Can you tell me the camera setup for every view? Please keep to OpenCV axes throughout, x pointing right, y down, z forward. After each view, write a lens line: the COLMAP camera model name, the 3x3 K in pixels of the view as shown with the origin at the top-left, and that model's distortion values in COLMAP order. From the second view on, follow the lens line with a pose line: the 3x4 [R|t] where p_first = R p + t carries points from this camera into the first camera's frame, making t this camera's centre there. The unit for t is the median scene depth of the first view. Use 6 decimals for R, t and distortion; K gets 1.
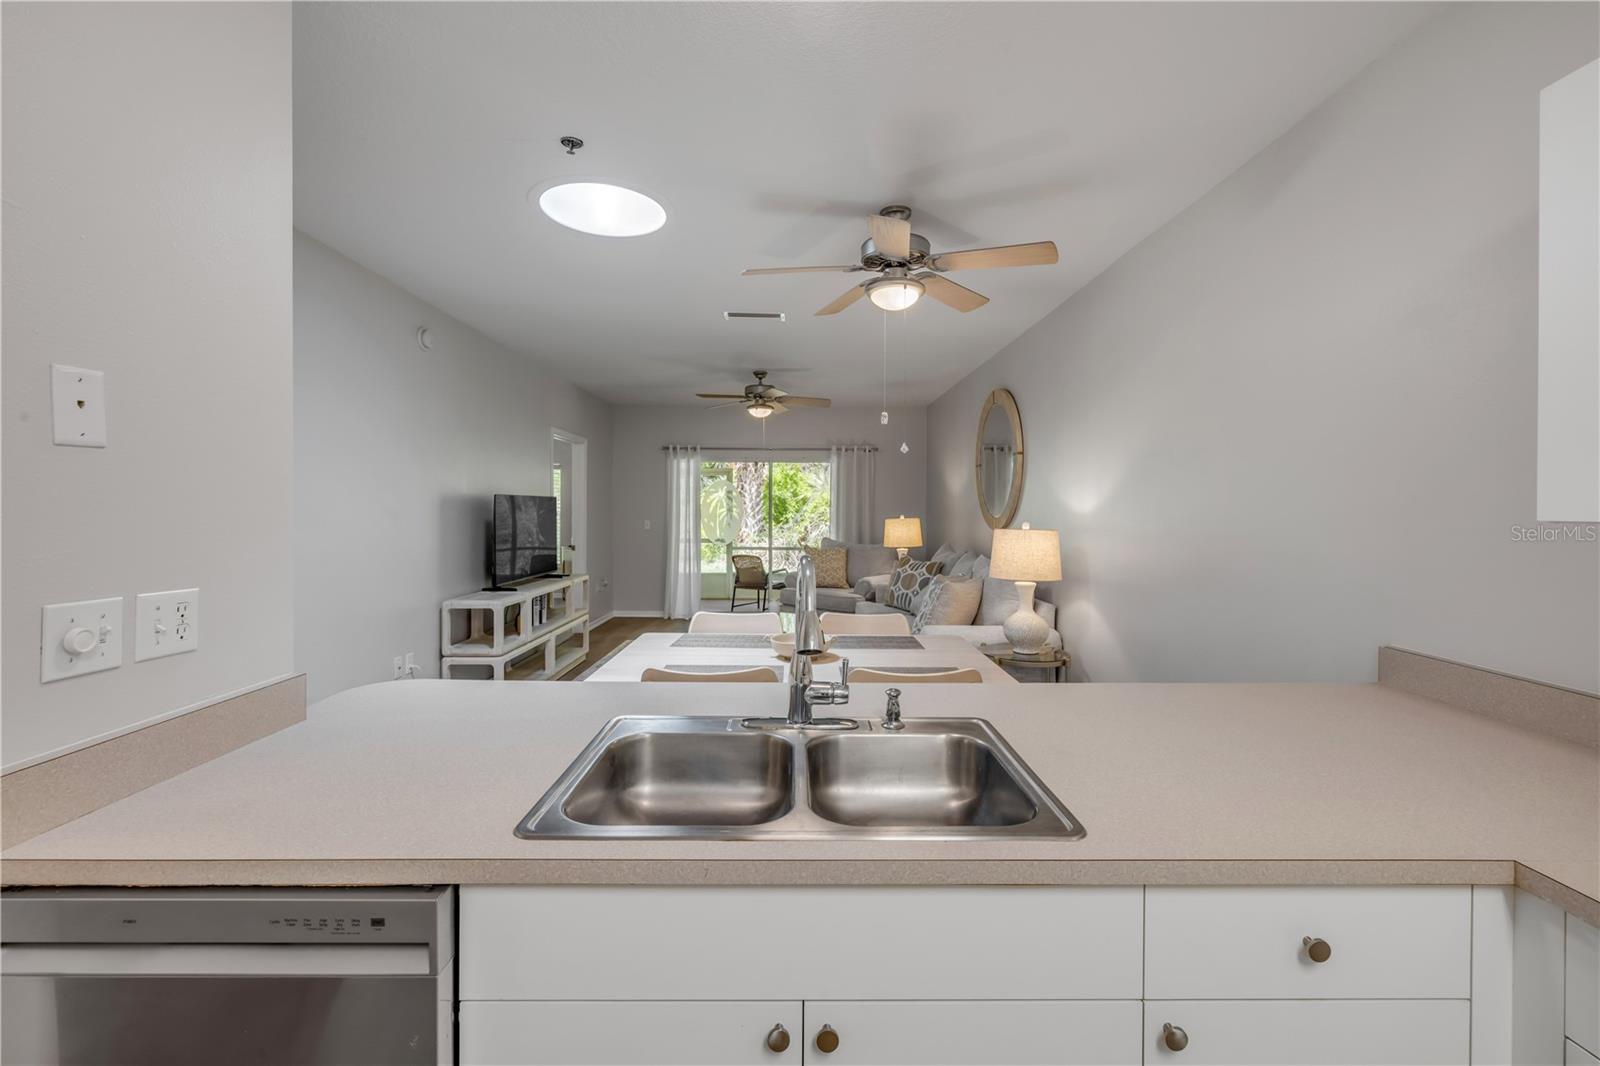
lens RADIAL K [[686.6, 0, 794.2], [0, 686.6, 515.0], [0, 0, 1]] dist [-0.002454, -0.000918]
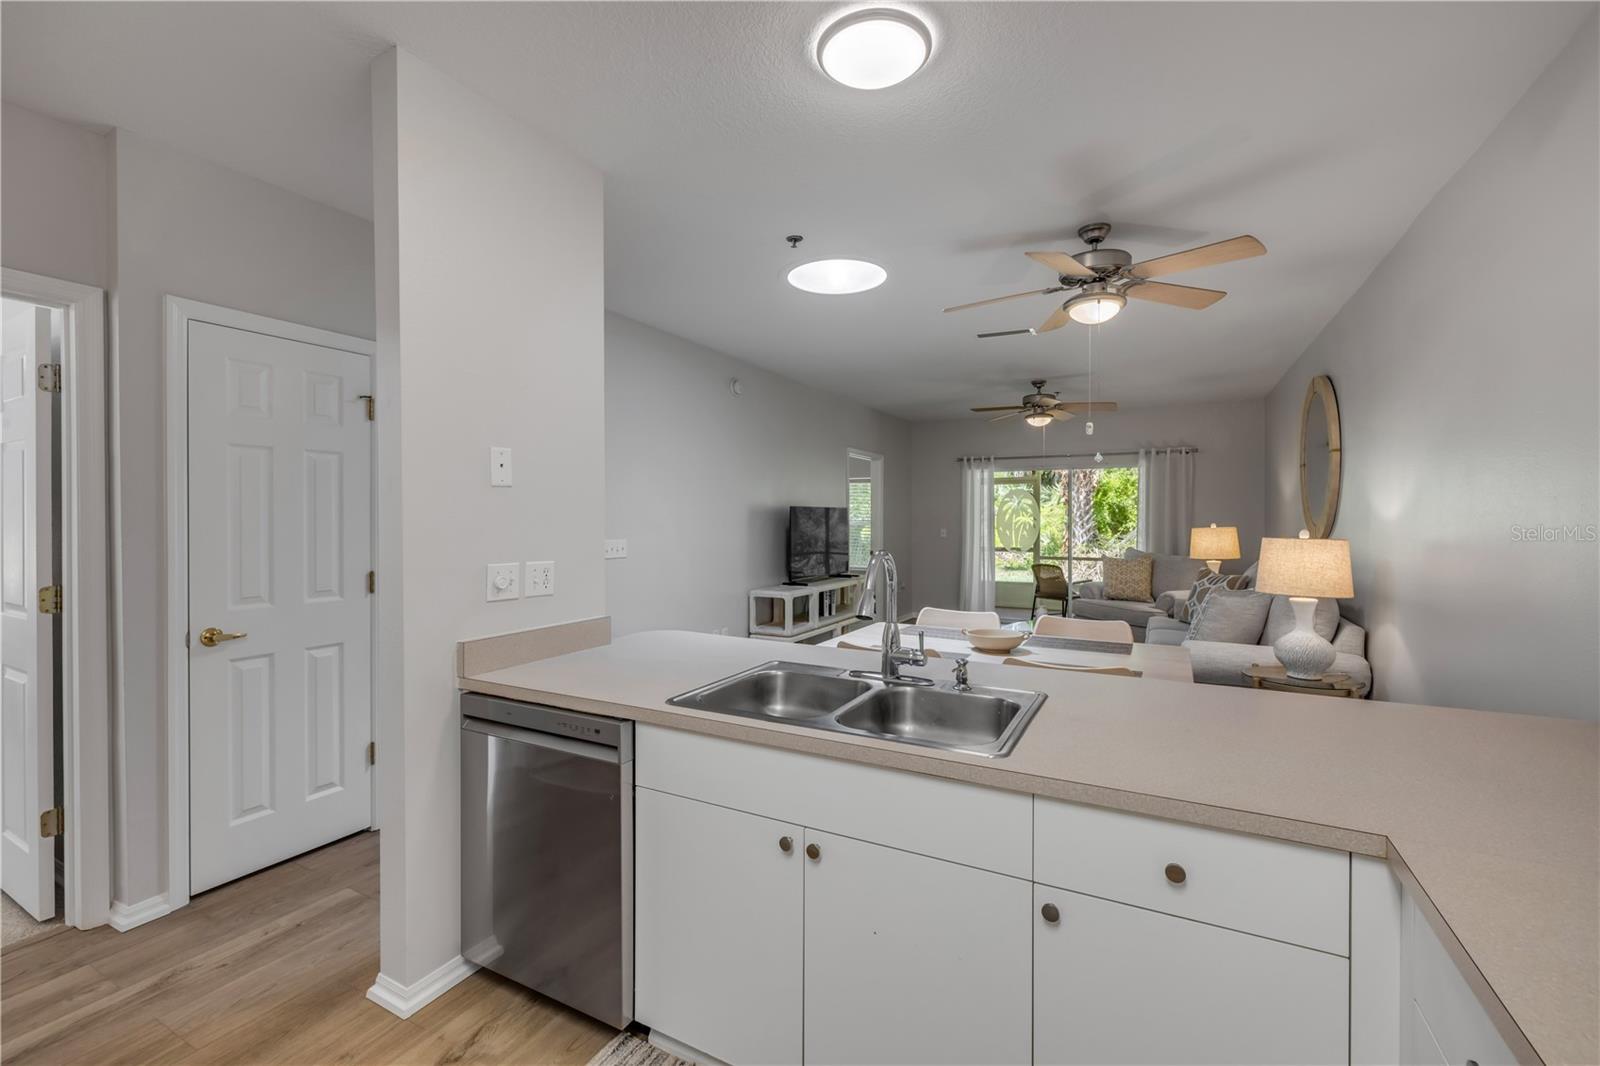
lens RADIAL K [[685.9, 0, 782.3], [0, 685.9, 525.6], [0, 0, 1]] dist [-0.000438, -0.000063]
pose [[0.874306, 0.000991, -0.485375, 0.142620], [-0.000281, 0.999999, 0.001536, 0.002414], [0.485376, -0.001206, 0.874305, -0.078865]]
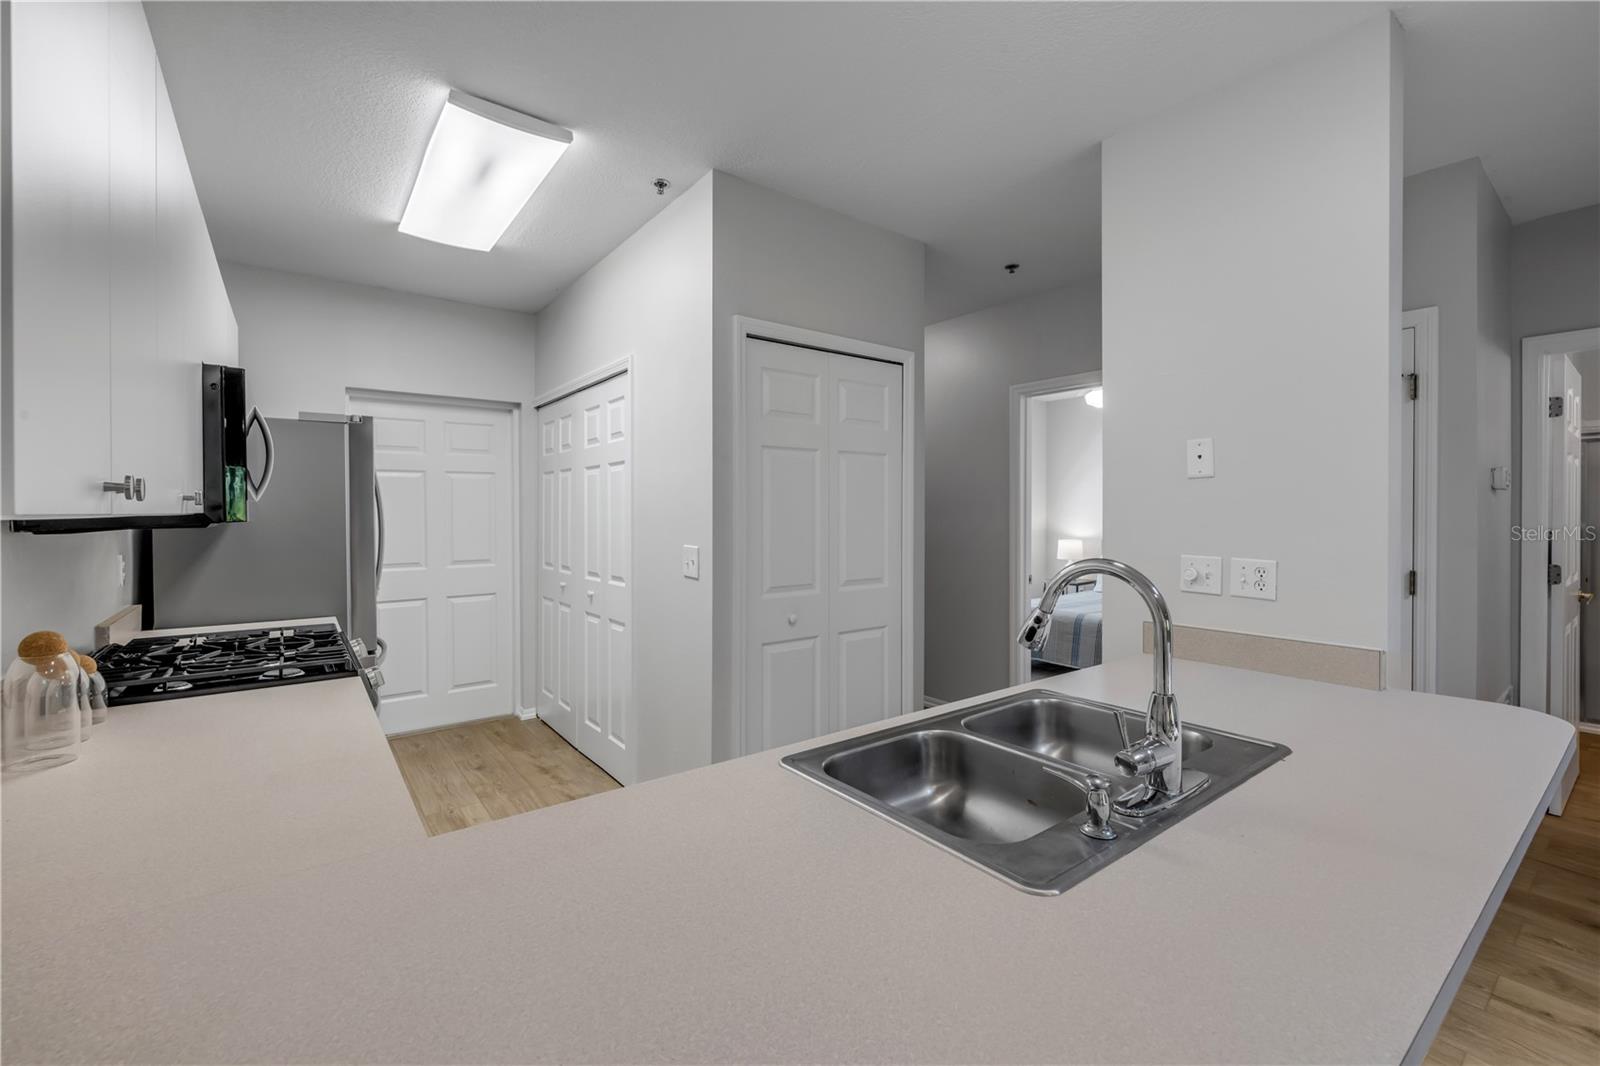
lens RADIAL K [[686.6, 0, 794.2], [0, 686.6, 515.0], [0, 0, 1]] dist [-0.002454, -0.000918]
pose [[-0.807817, -0.001516, -0.589431, 0.236103], [-0.007616, 0.999940, 0.007866, 0.000074], [0.589384, 0.010843, -0.807780, 0.416453]]
